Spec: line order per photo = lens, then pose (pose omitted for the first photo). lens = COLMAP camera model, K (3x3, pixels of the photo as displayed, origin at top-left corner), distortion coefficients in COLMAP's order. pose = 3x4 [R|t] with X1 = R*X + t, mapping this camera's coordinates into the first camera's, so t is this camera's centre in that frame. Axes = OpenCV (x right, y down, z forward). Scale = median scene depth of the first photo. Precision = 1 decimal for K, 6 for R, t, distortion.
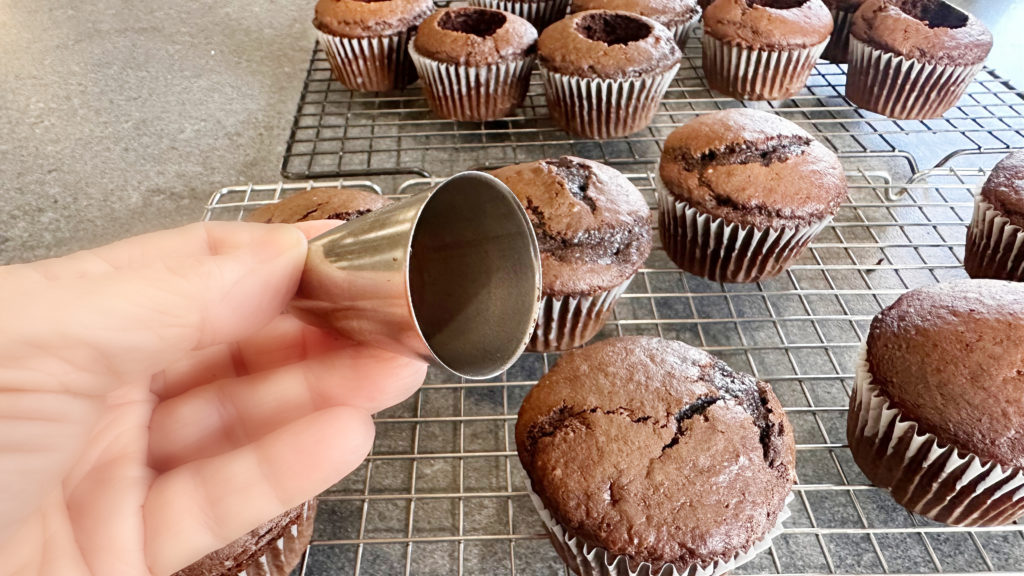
lens RADIAL K [[744.6, 0, 486.4], [0, 744.6, 341.0], [0, 0, 1]] dist [-0.003334, 0.002941]
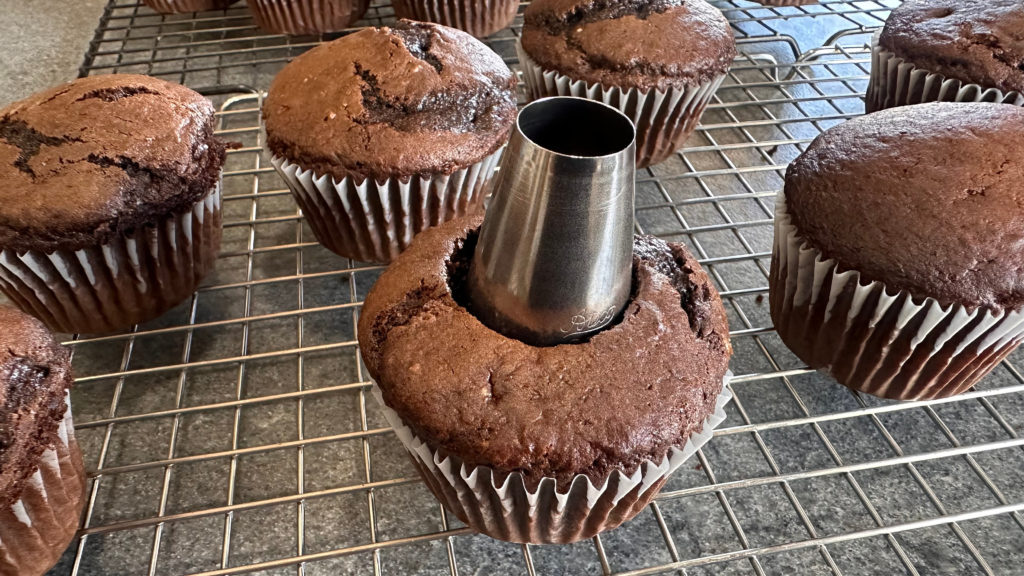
lens RADIAL K [[744.3, 0, 488.3], [0, 744.3, 335.1], [0, 0, 1]] dist [-0.006982, 0.005272]
pose [[0.986055, -0.107834, 0.126761, 0.062378], [0.107827, 0.994145, 0.006934, 0.101516], [-0.126766, 0.006831, 0.991909, 0.204457]]
